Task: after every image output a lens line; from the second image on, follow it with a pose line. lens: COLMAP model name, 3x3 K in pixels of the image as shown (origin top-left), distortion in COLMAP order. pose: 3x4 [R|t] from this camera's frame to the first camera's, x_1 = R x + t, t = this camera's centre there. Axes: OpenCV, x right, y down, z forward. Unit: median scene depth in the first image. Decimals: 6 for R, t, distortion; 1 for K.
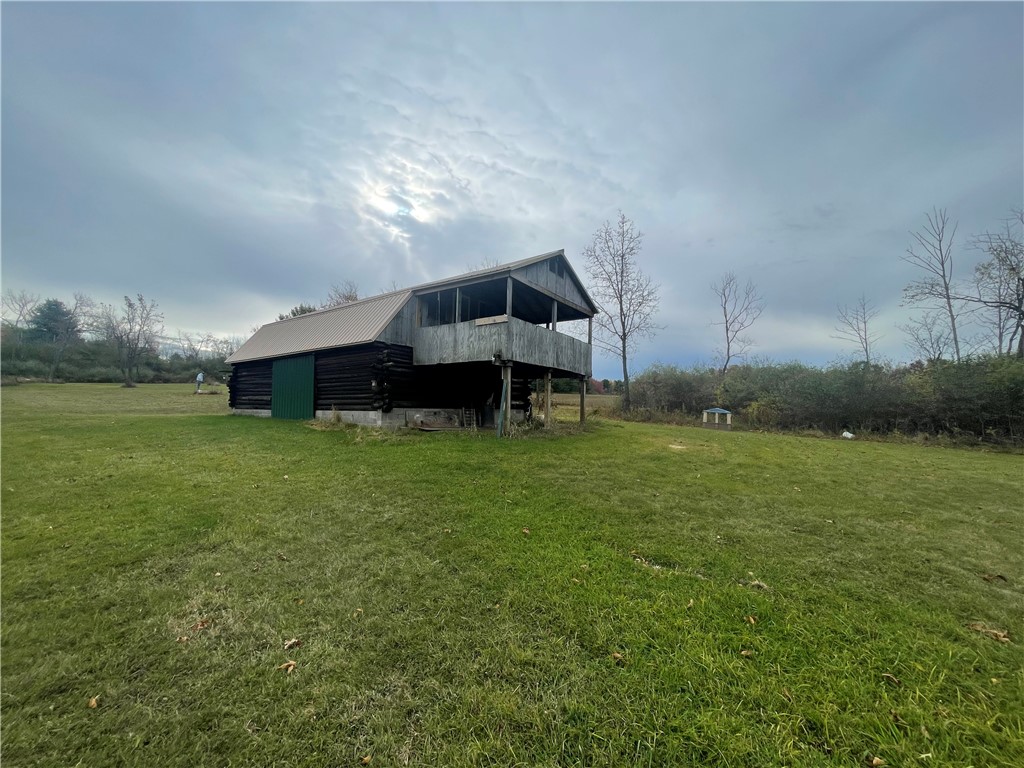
lens RADIAL K [[413.5, 0, 507.5], [0, 413.5, 377.9], [0, 0, 1]] dist [-0.007208, 0.002430]
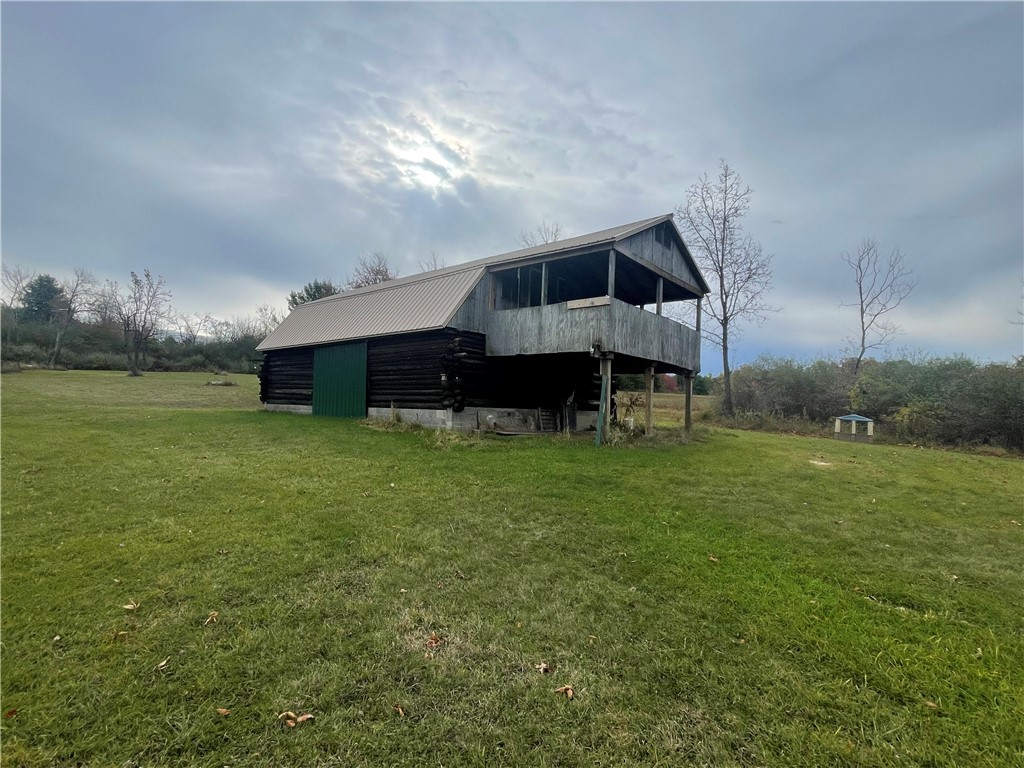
lens RADIAL K [[511.7, 0, 504.3], [0, 511.7, 381.1], [0, 0, 1]] dist [-0.011574, 0.005576]
pose [[0.995644, 0.015373, -0.091957, -0.047014], [-0.013337, 0.999653, 0.022718, -0.001994], [0.092274, -0.021393, 0.995504, -0.012196]]
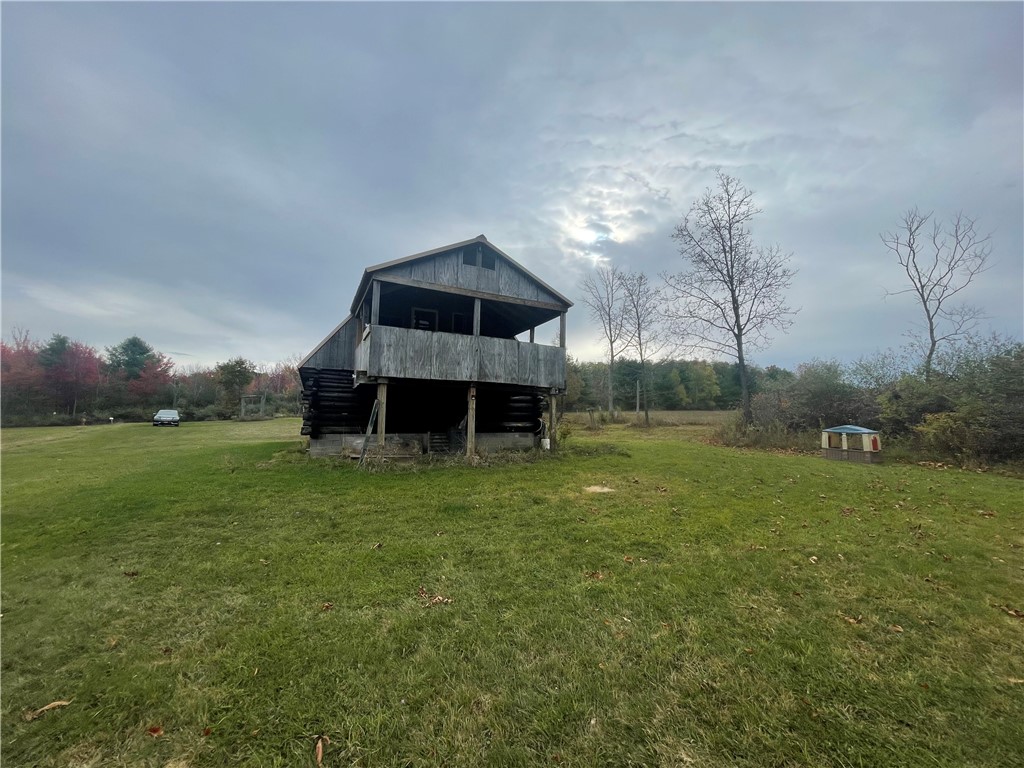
lens RADIAL K [[413.5, 0, 518.9], [0, 413.5, 384.9], [0, 0, 1]] dist [-0.007208, 0.002430]
pose [[0.881575, -0.068102, -0.467105, 0.278950], [0.051080, 0.997490, -0.049027, 0.013042], [0.469272, 0.019361, 0.882842, 0.162788]]
